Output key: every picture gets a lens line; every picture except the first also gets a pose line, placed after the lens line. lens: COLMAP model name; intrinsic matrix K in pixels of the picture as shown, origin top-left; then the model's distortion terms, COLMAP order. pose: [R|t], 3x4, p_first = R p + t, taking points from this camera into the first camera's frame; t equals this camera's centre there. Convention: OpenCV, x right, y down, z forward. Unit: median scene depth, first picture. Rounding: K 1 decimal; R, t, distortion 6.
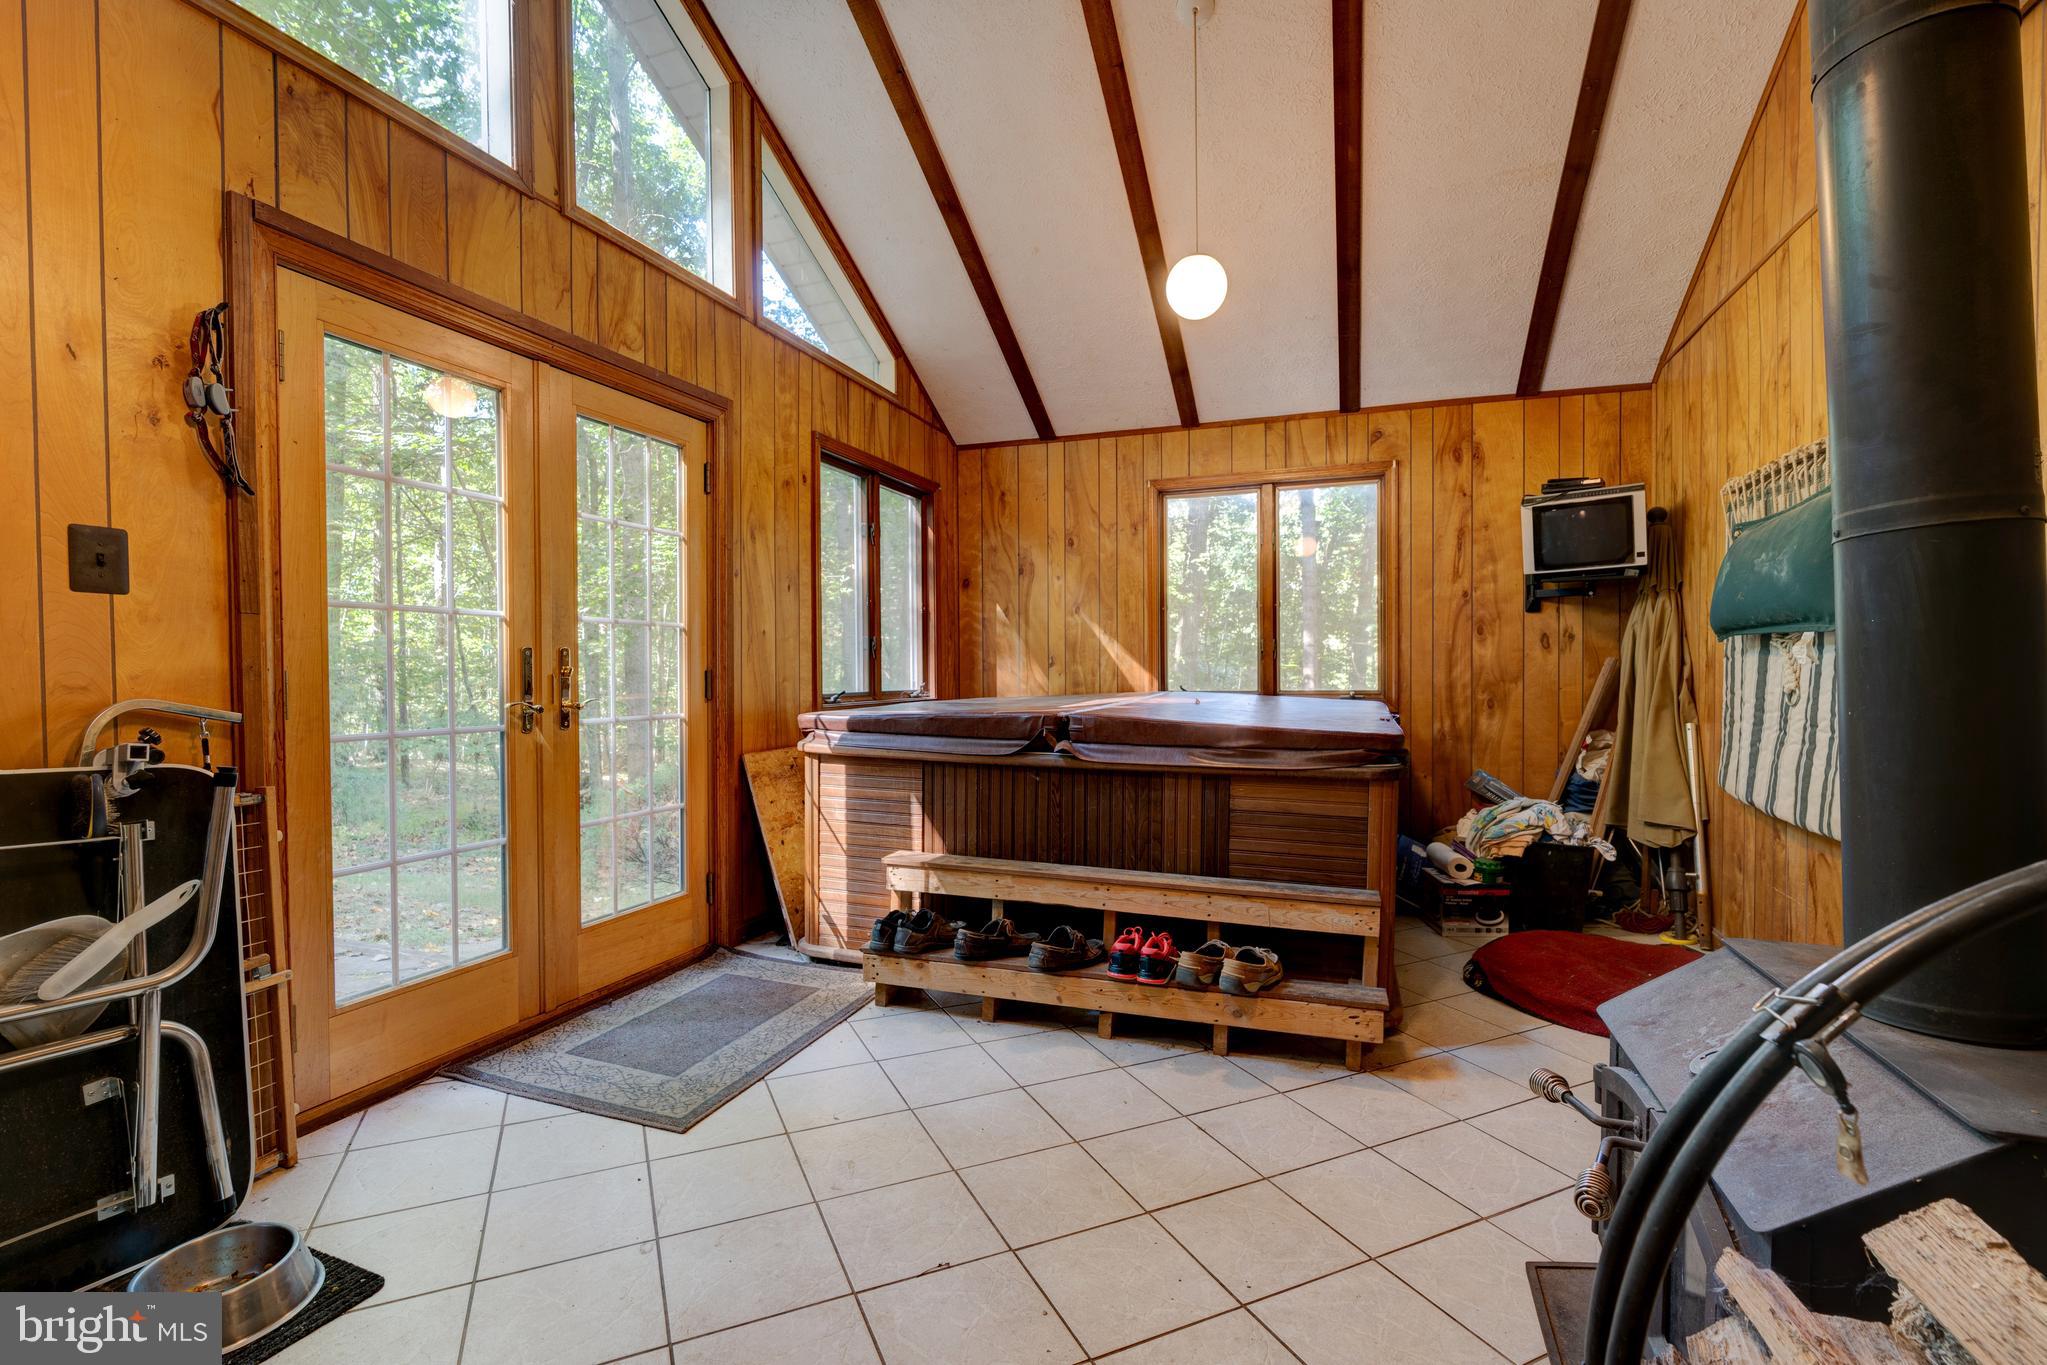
lens RADIAL K [[932.0, 0, 1019.0], [0, 932.0, 683.1], [0, 0, 1]] dist [-0.006456, 0.002097]
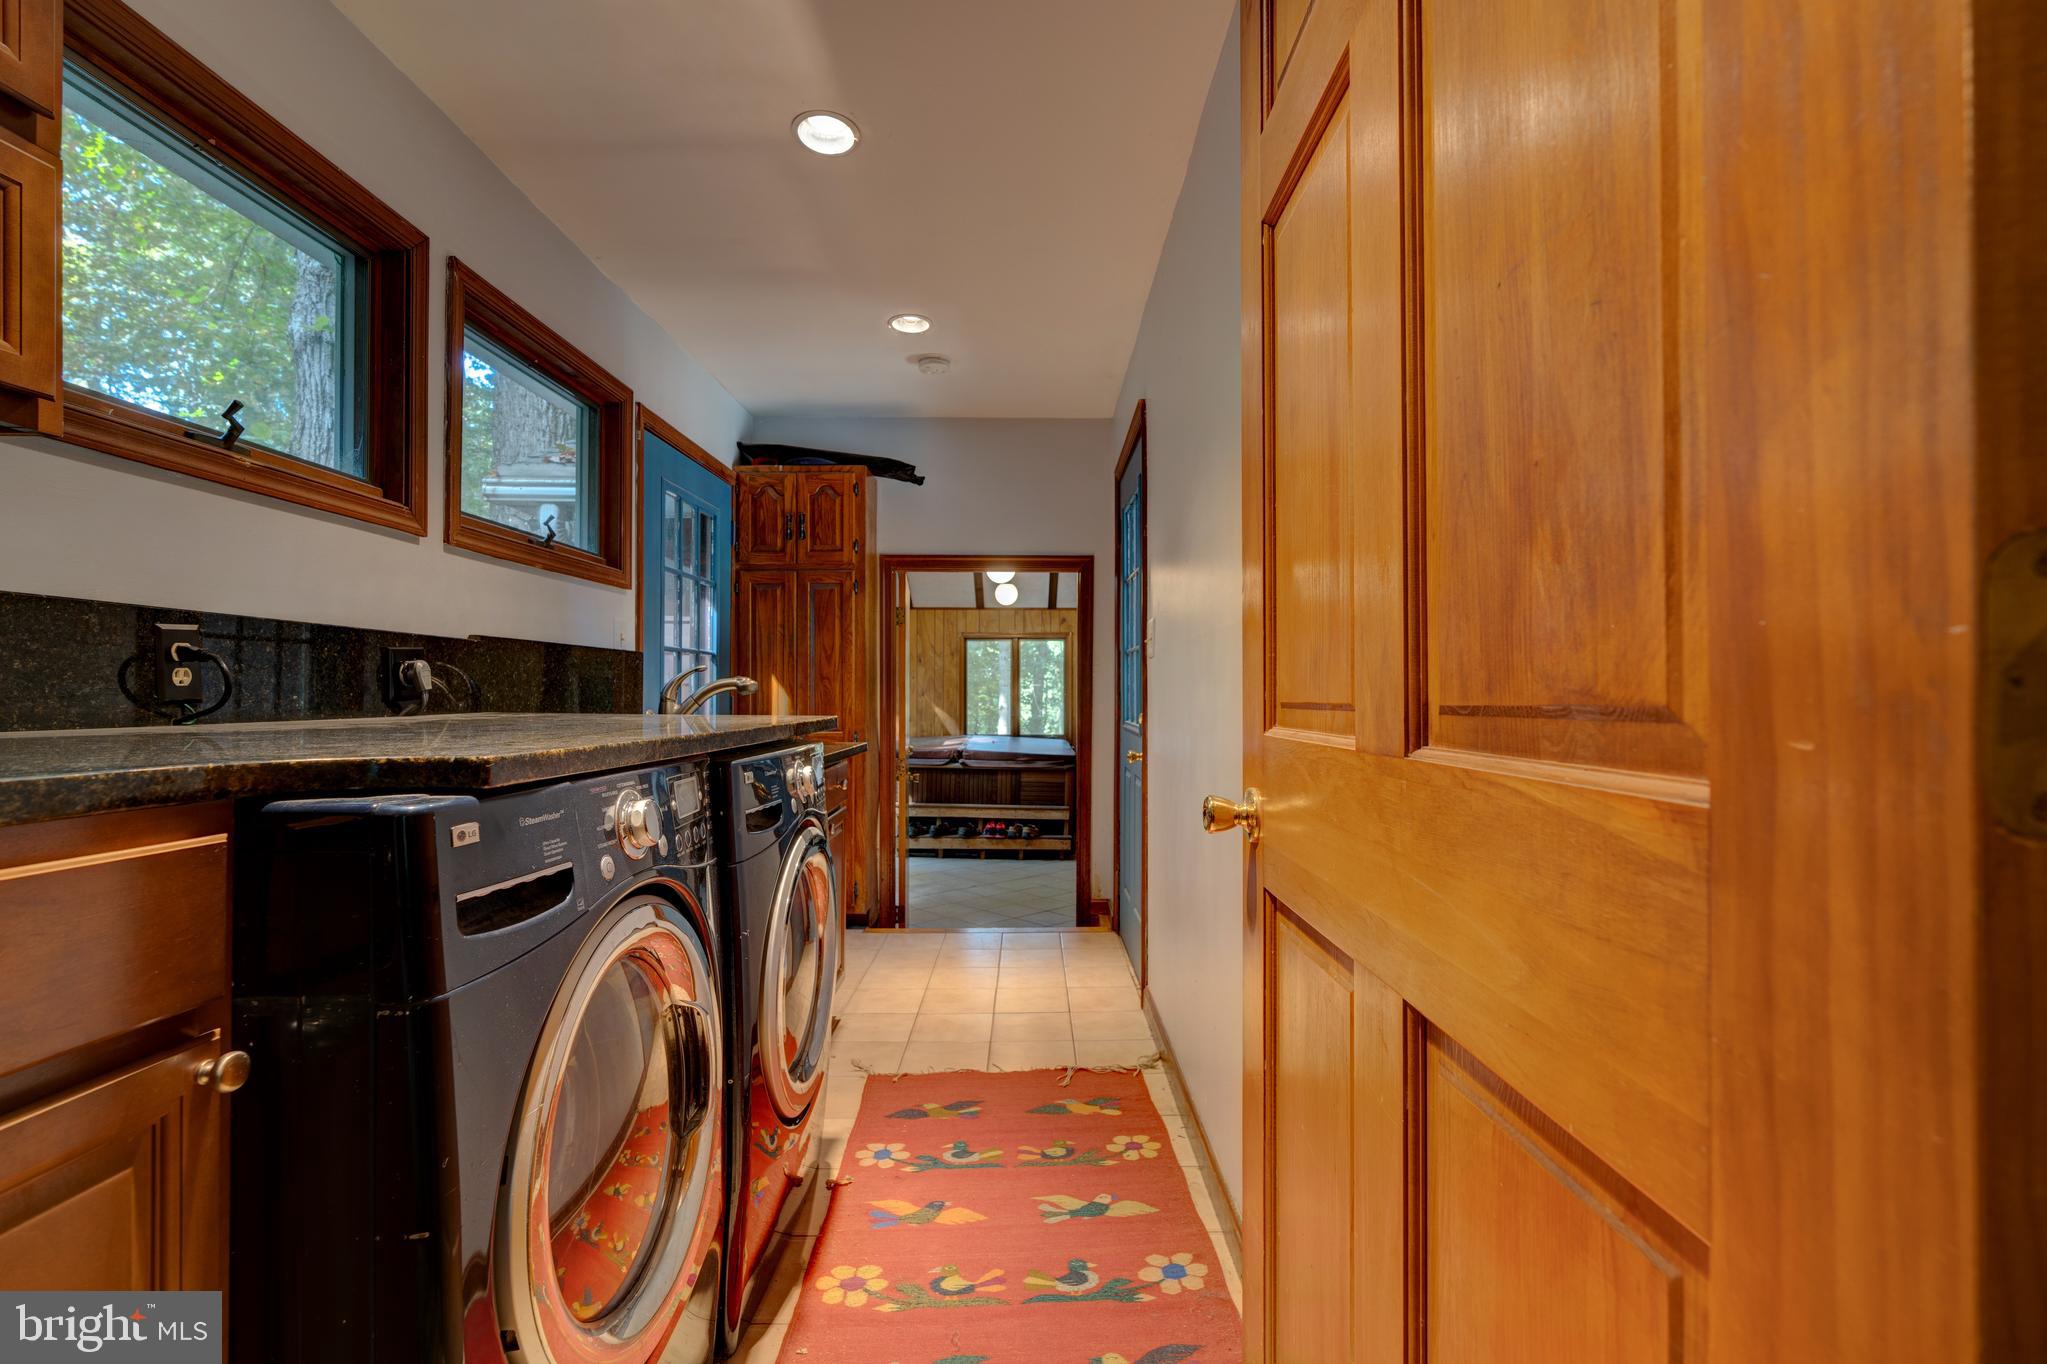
lens RADIAL K [[932.0, 0, 1025.9], [0, 932.0, 685.6], [0, 0, 1]] dist [-0.006456, 0.002097]
pose [[0.939014, 0.012511, 0.343651, -0.746612], [-0.006621, 0.999810, -0.018308, -0.109350], [-0.343815, 0.014917, 0.938919, -1.706958]]
